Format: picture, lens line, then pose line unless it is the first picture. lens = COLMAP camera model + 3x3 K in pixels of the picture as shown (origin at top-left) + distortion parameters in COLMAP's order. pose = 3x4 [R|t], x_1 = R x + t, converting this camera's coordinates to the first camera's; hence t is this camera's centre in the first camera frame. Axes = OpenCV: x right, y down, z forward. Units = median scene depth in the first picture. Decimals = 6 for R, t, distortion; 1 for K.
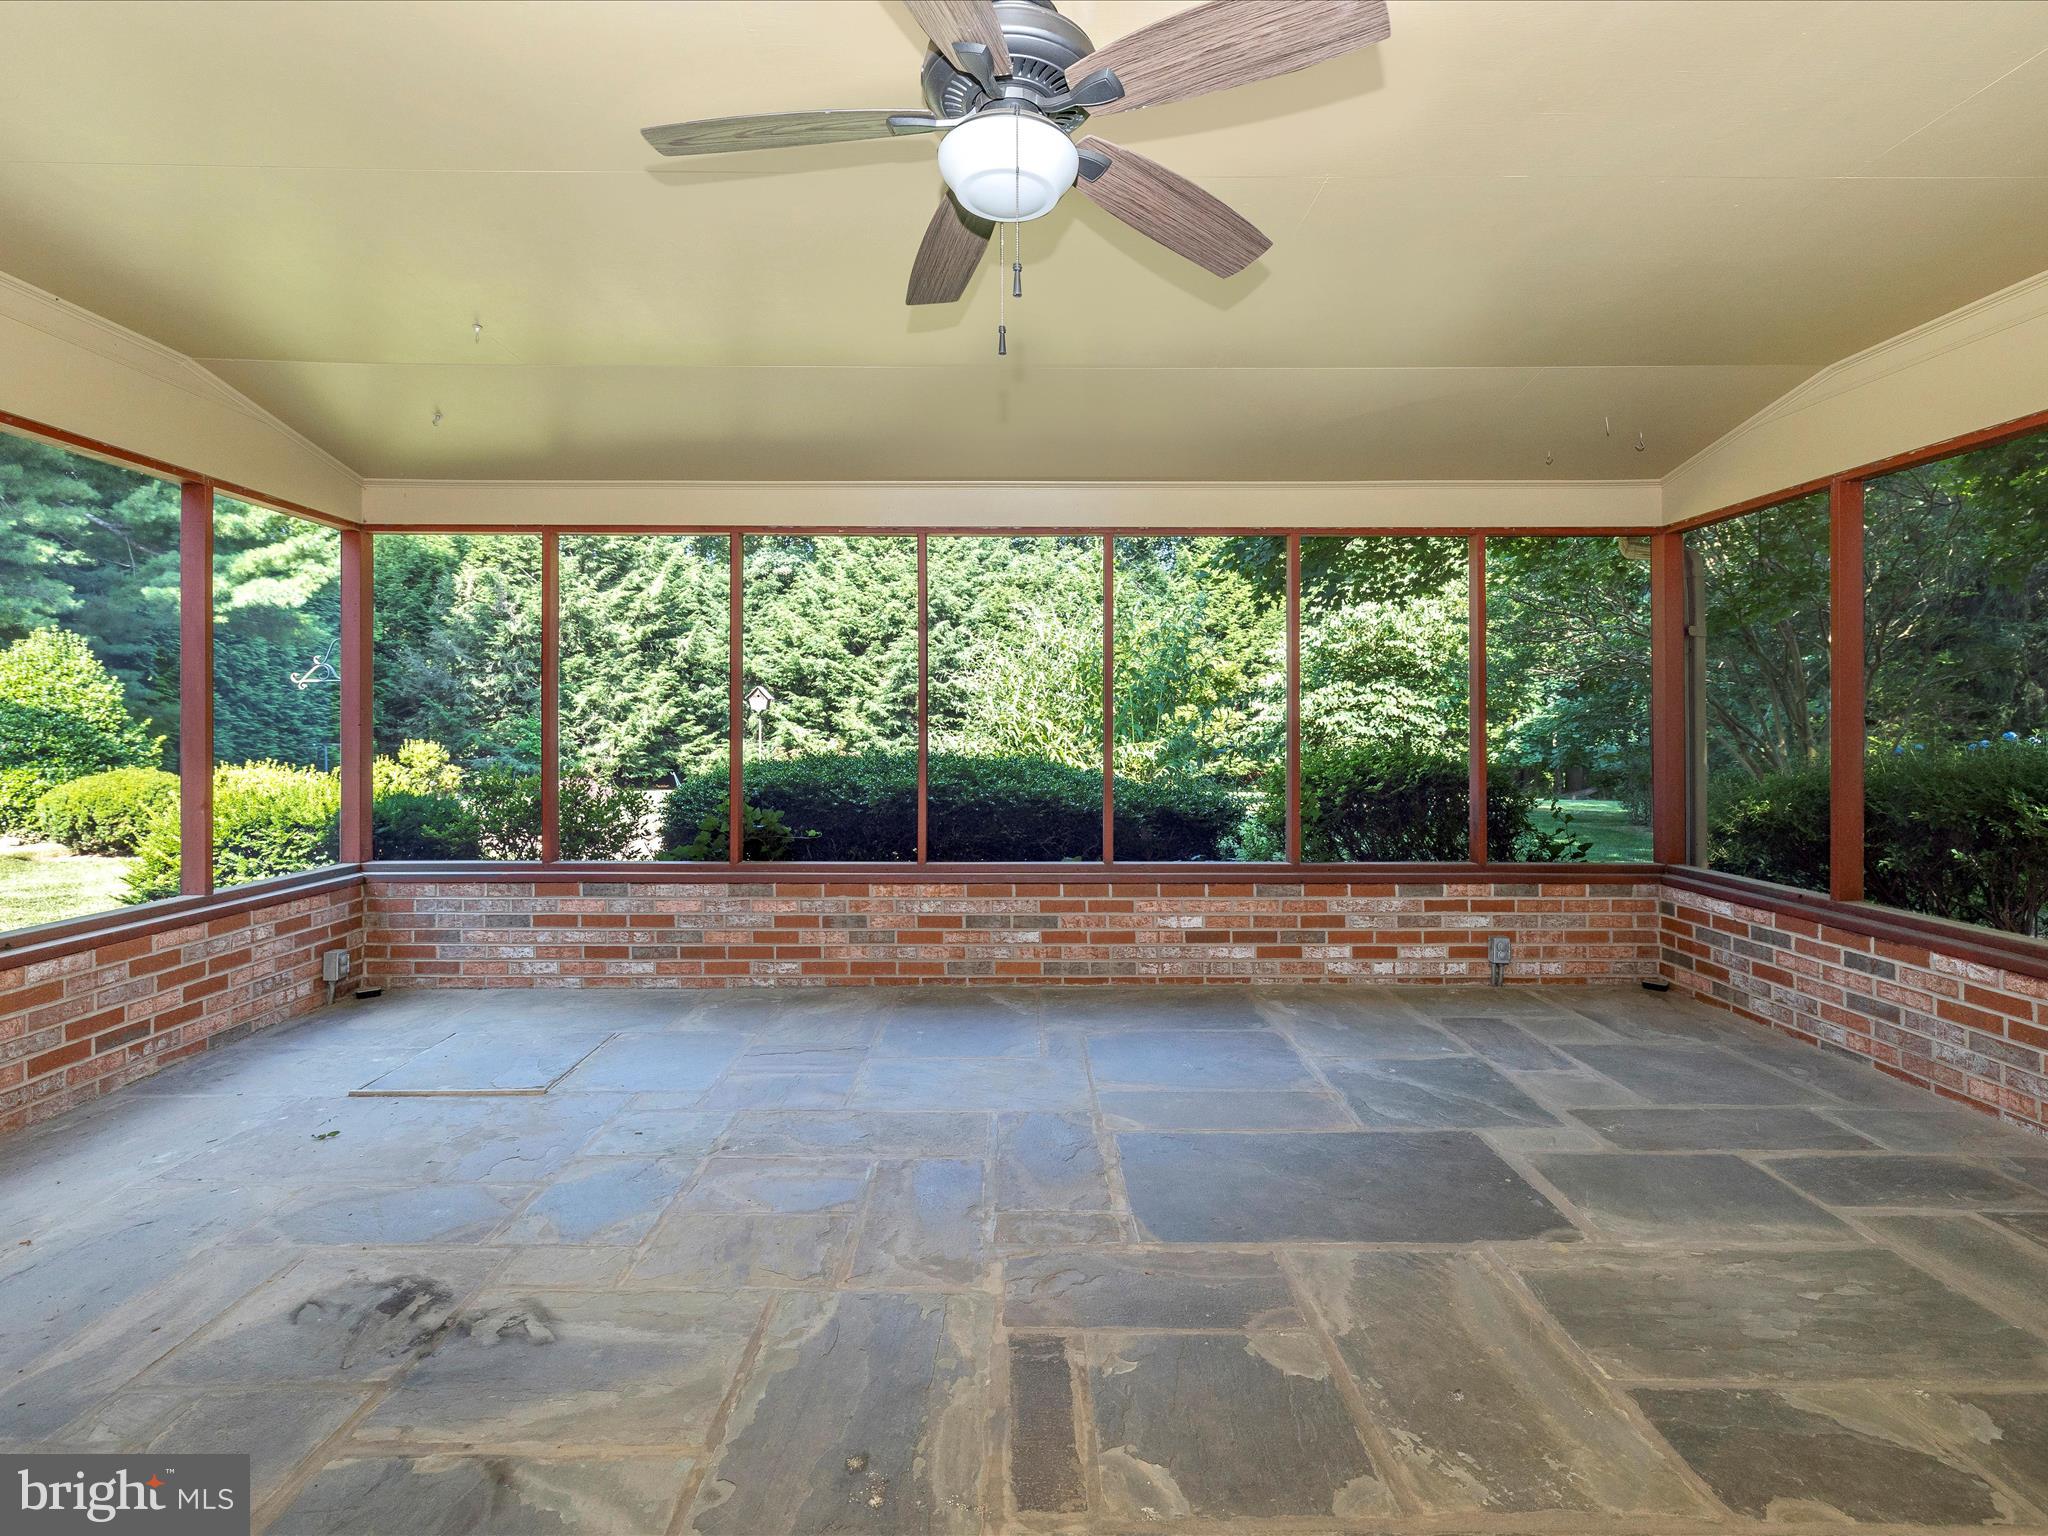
lens RADIAL K [[968.2, 0, 1031.4], [0, 968.2, 739.1], [0, 0, 1]] dist [-0.003744, -0.000257]
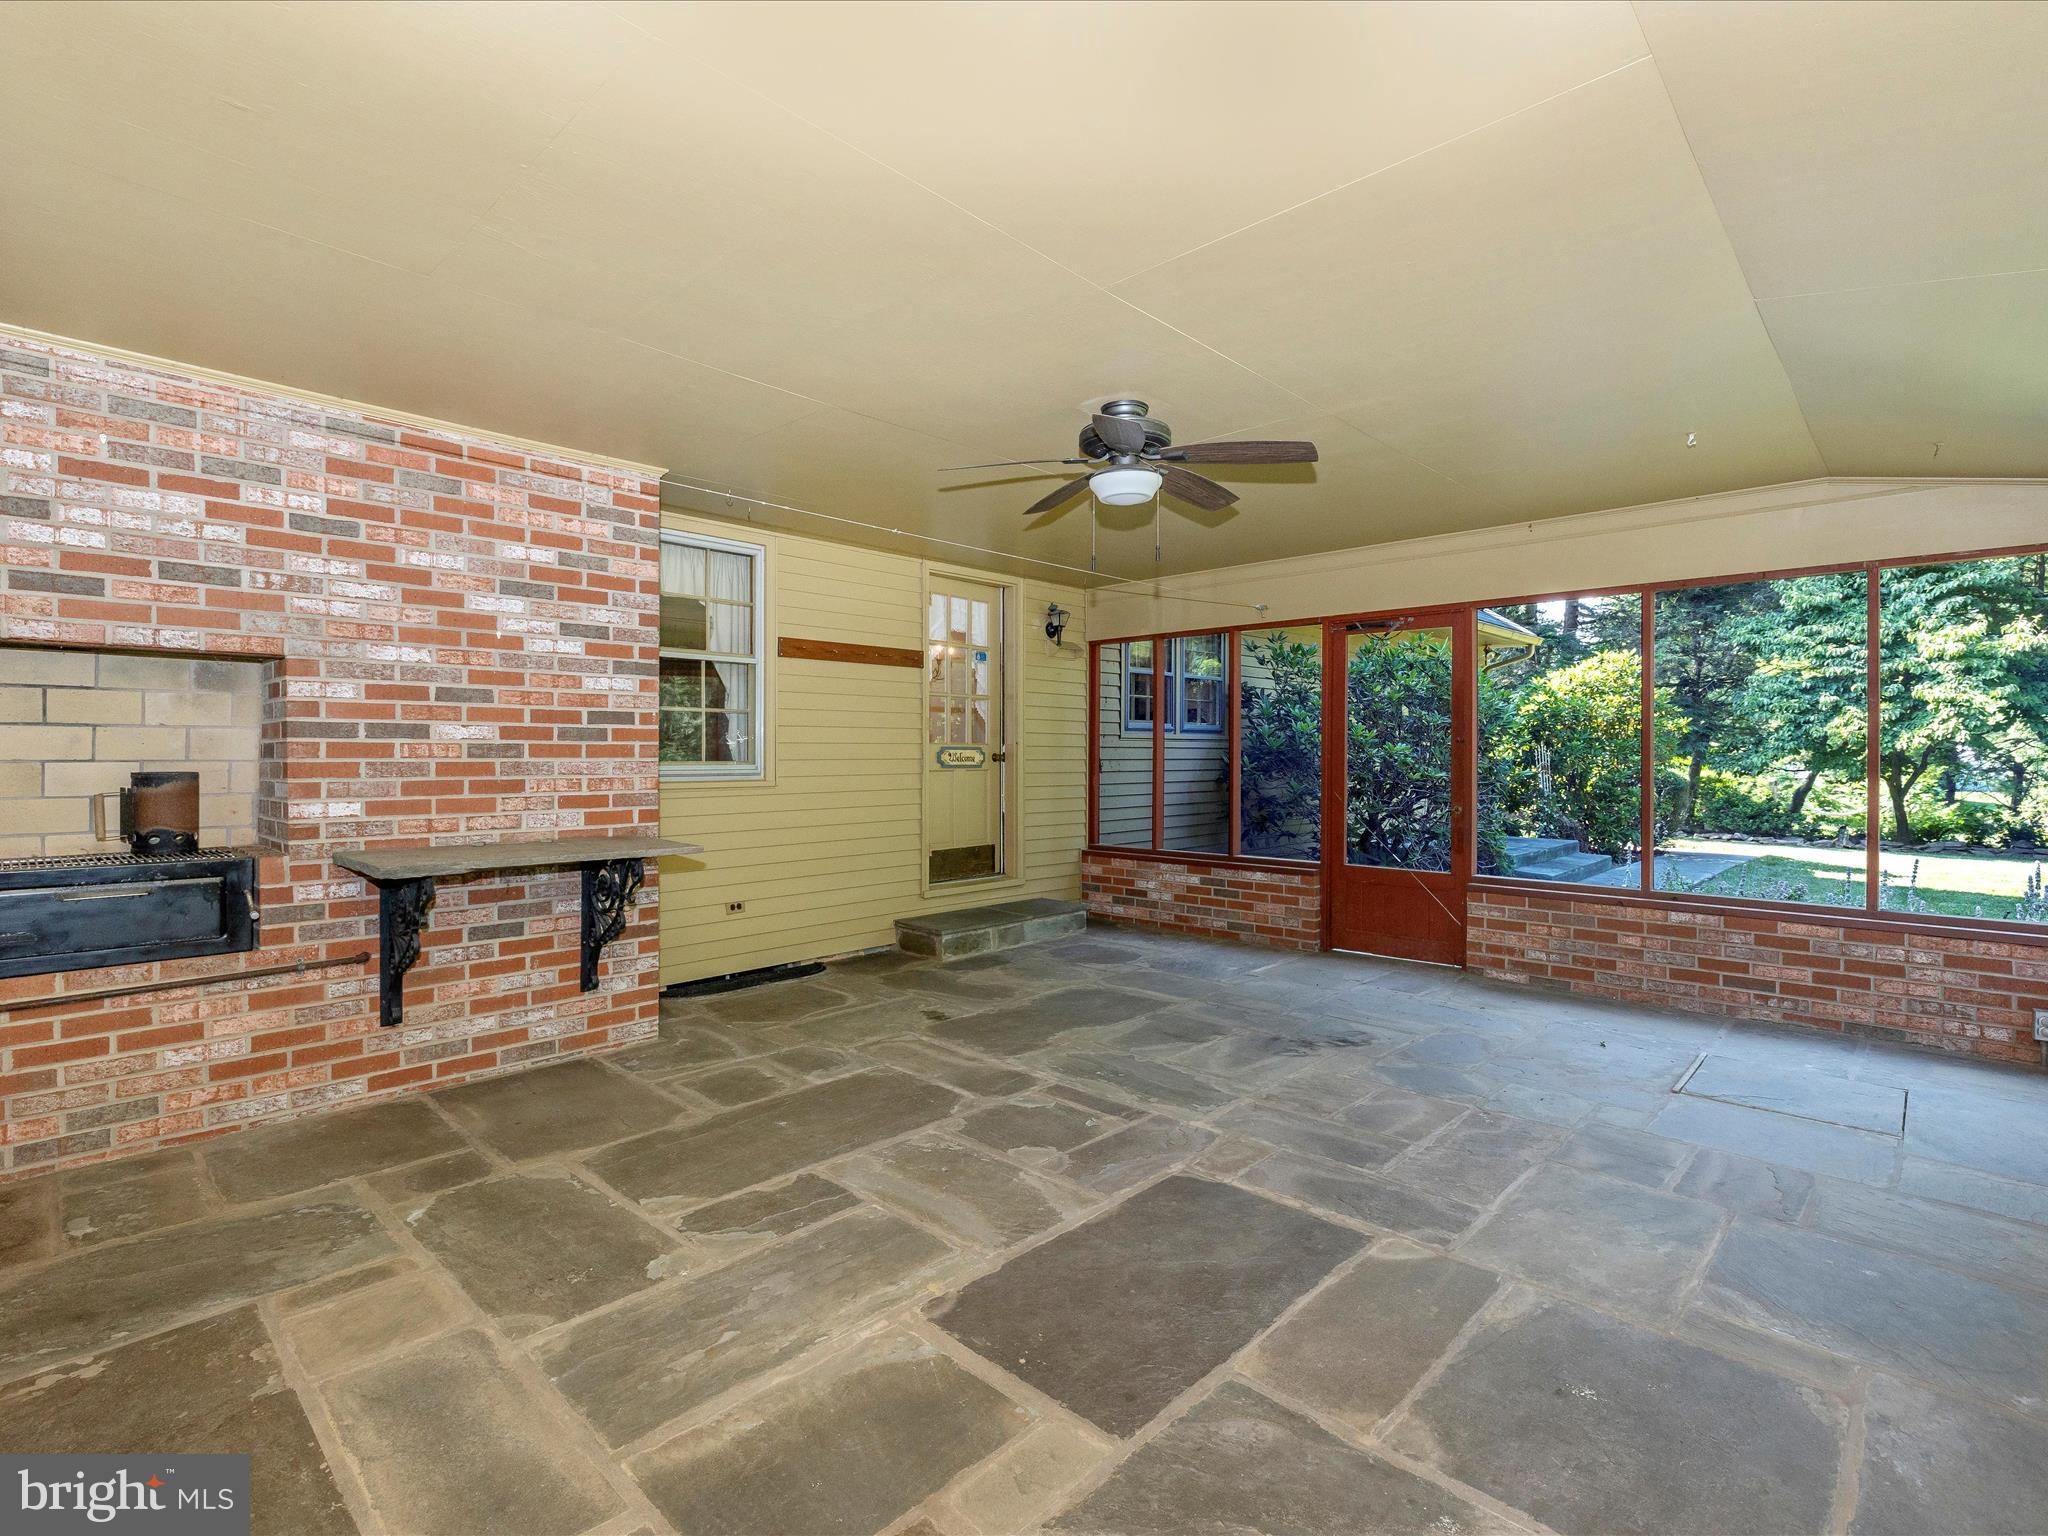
lens RADIAL K [[968.2, 0, 1031.4], [0, 968.2, 739.1], [0, 0, 1]] dist [-0.003744, -0.000257]
pose [[-0.697365, -0.011704, -0.716620, 1.352885], [-0.010670, 0.999925, -0.005948, -0.060085], [0.716637, 0.003498, -0.697438, 1.983146]]
